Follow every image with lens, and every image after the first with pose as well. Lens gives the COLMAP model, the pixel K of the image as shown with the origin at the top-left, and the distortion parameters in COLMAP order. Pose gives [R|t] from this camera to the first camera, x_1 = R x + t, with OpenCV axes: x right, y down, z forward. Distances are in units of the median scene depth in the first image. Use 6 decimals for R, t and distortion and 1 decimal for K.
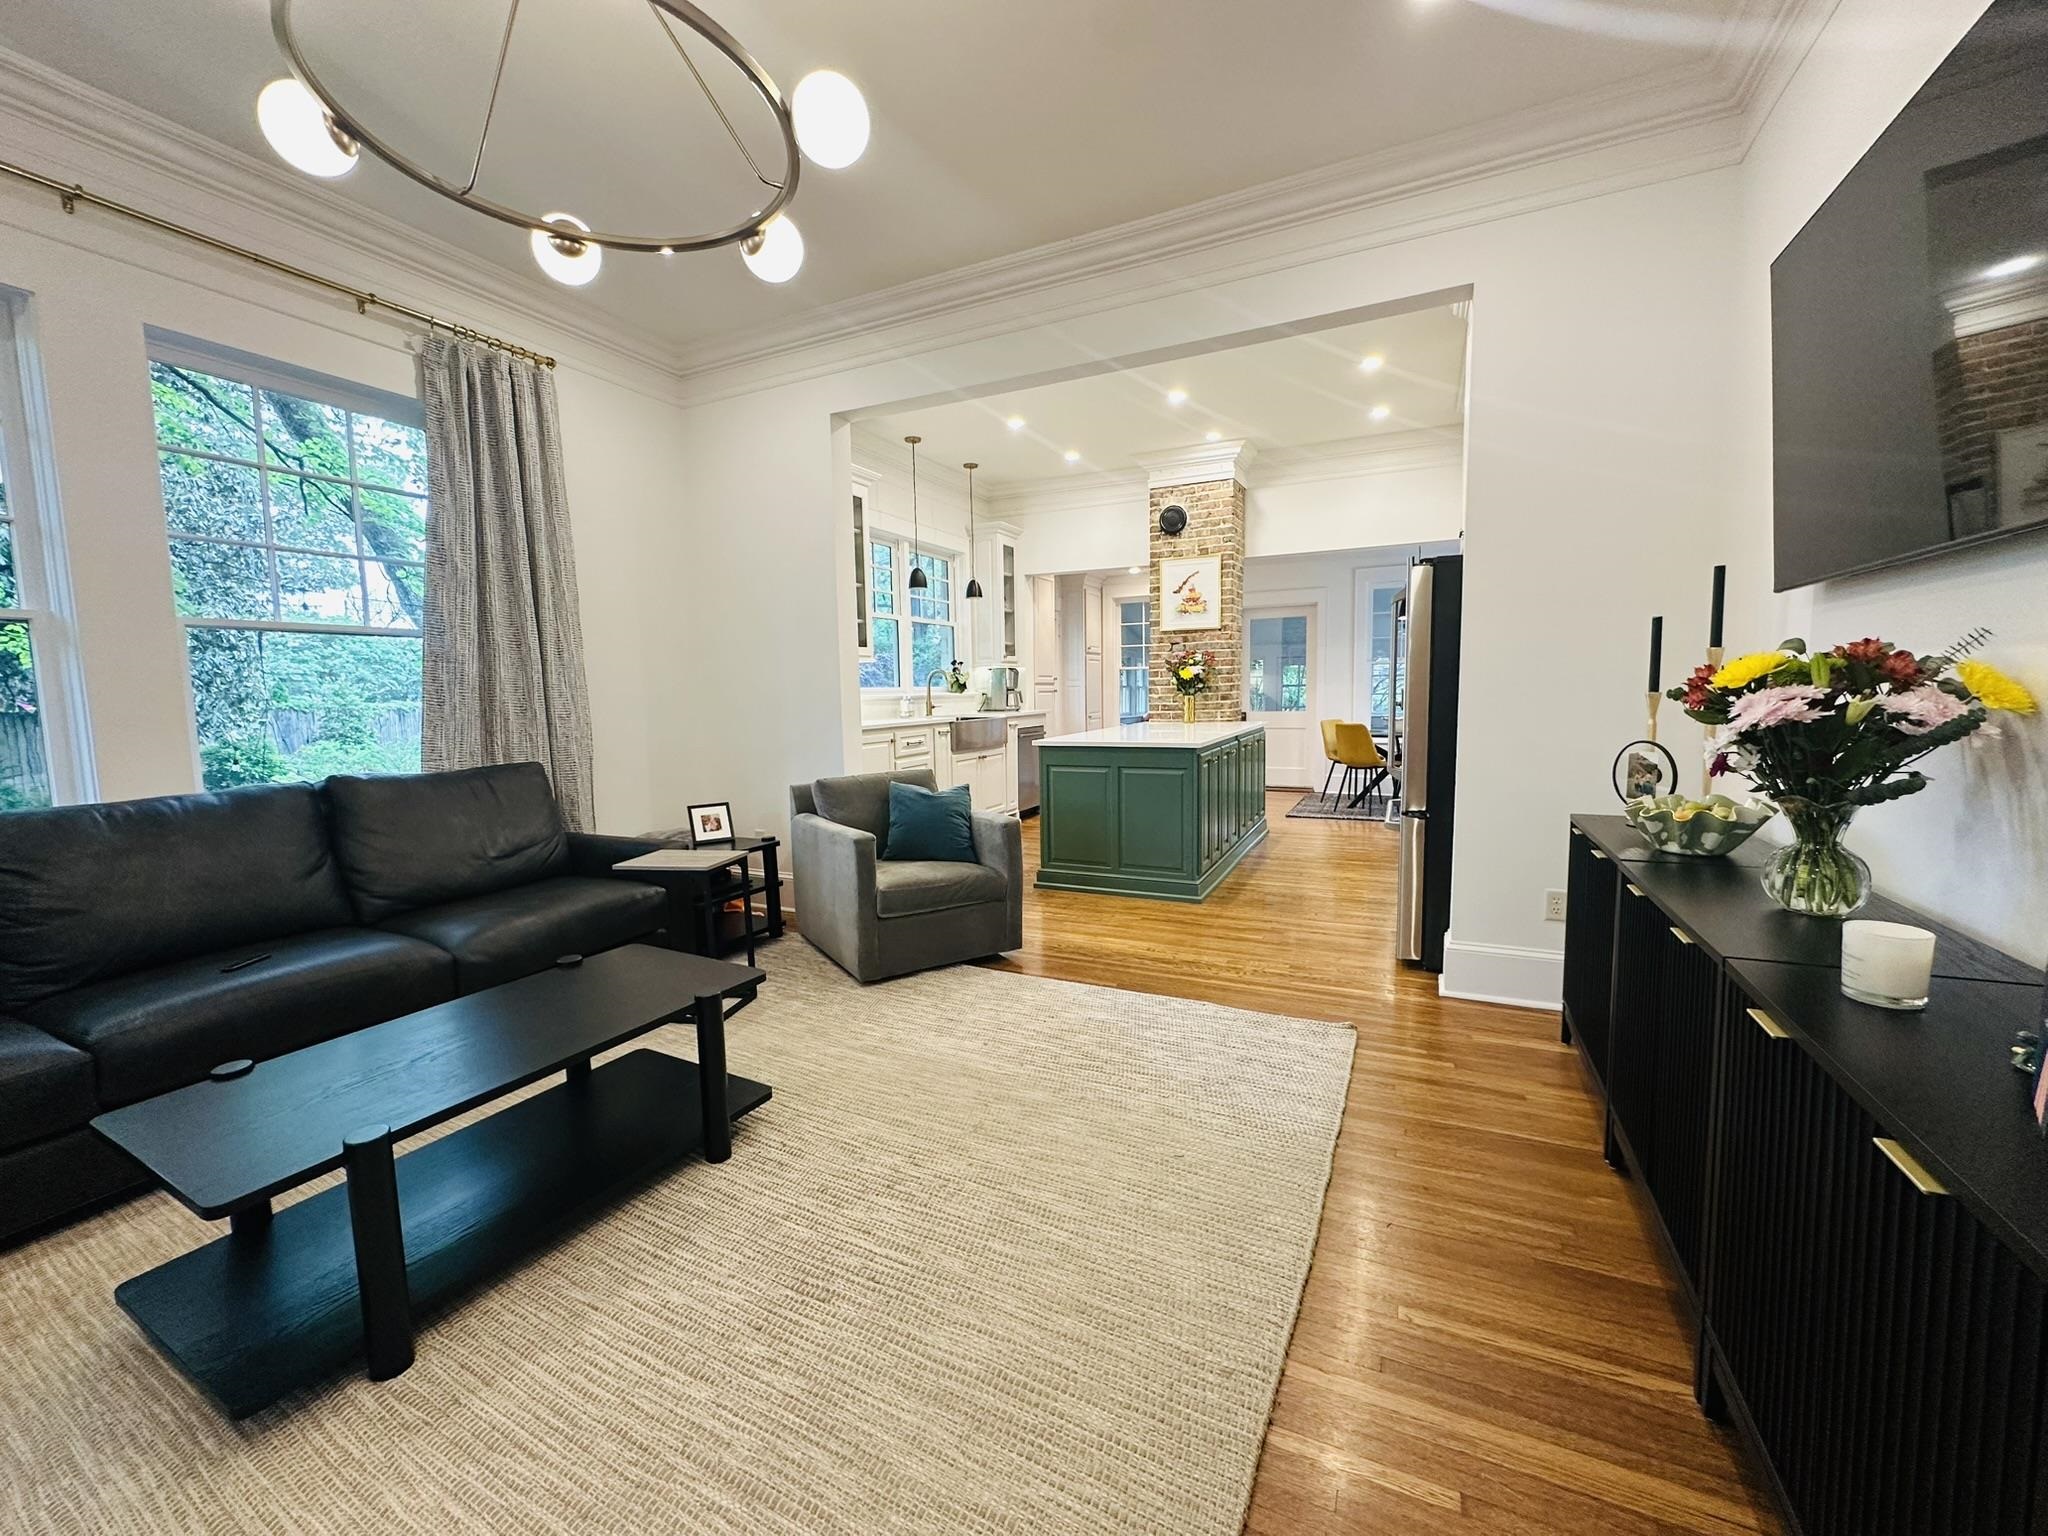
lens RADIAL K [[814.8, 0, 1020.0], [0, 814.8, 768.3], [0, 0, 1]] dist [-0.004534, 0.000806]
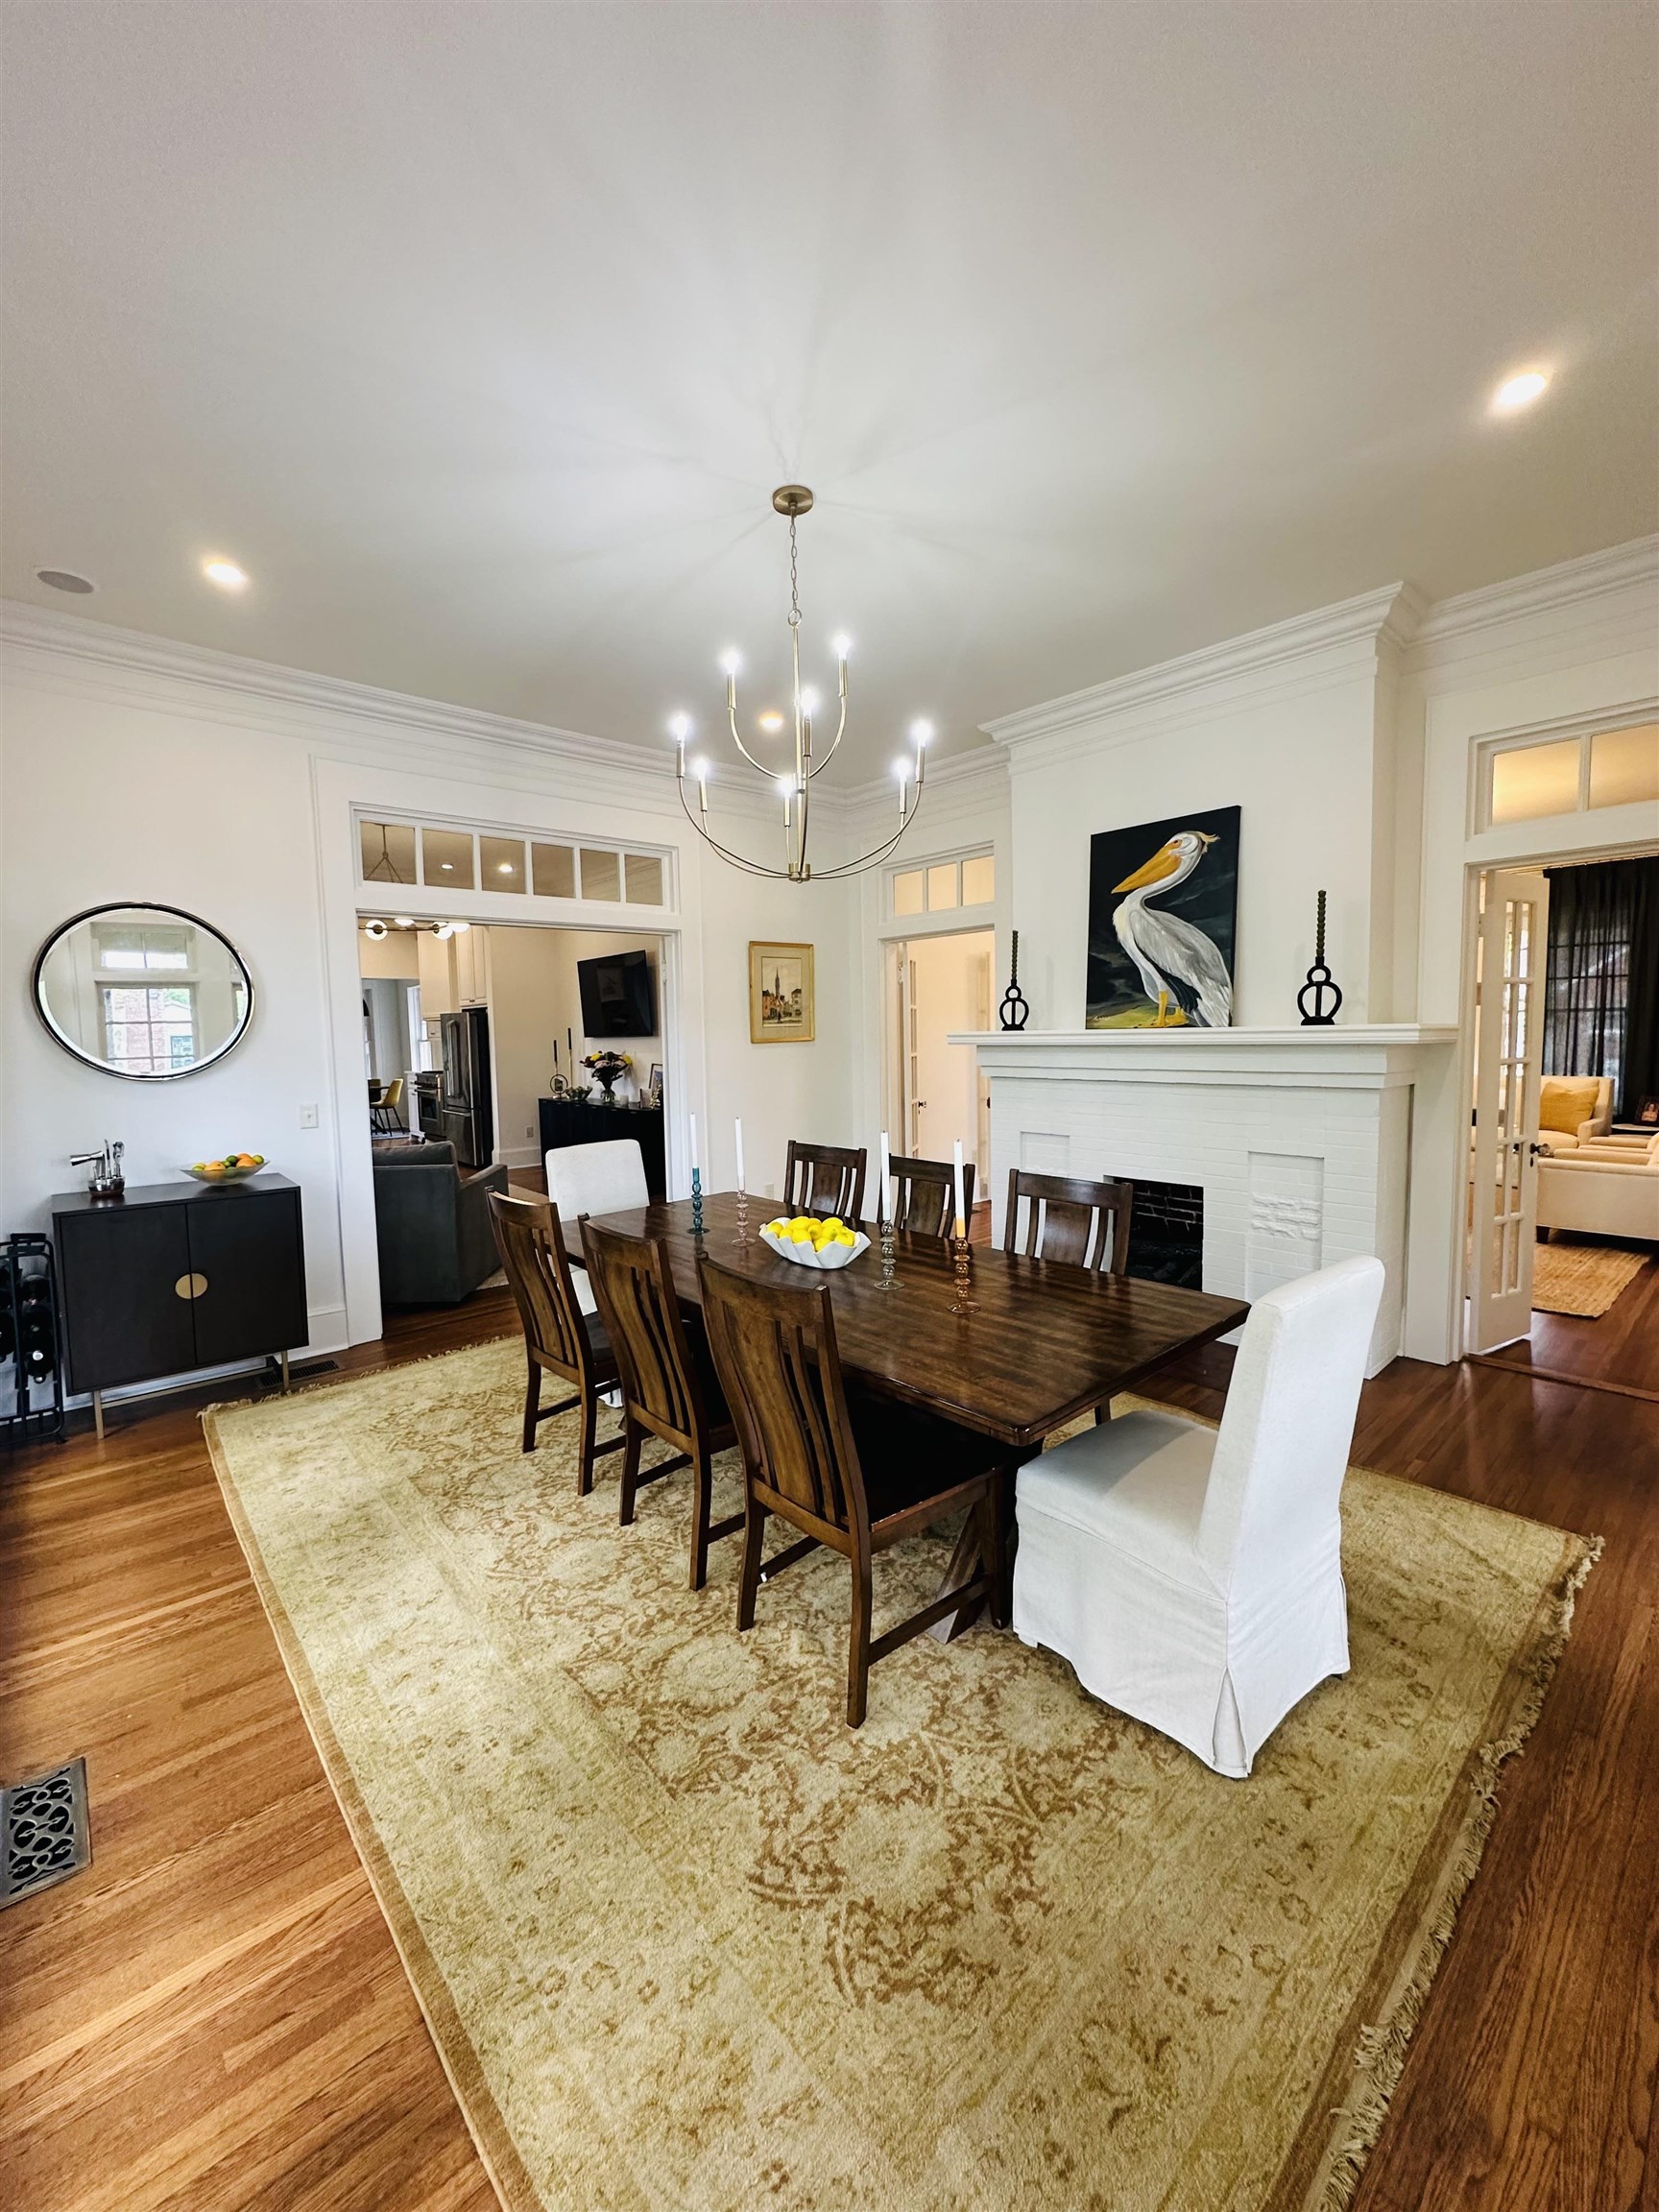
lens RADIAL K [[880.1, 0, 827.9], [0, 880.1, 1102.5], [0, 0, 1]] dist [-0.004534, 0.000806]
pose [[0.384143, -0.057242, 0.921498, -1.165219], [0.102330, 0.994567, 0.019122, 0.066220], [-0.917585, 0.086951, 0.387913, -0.788290]]
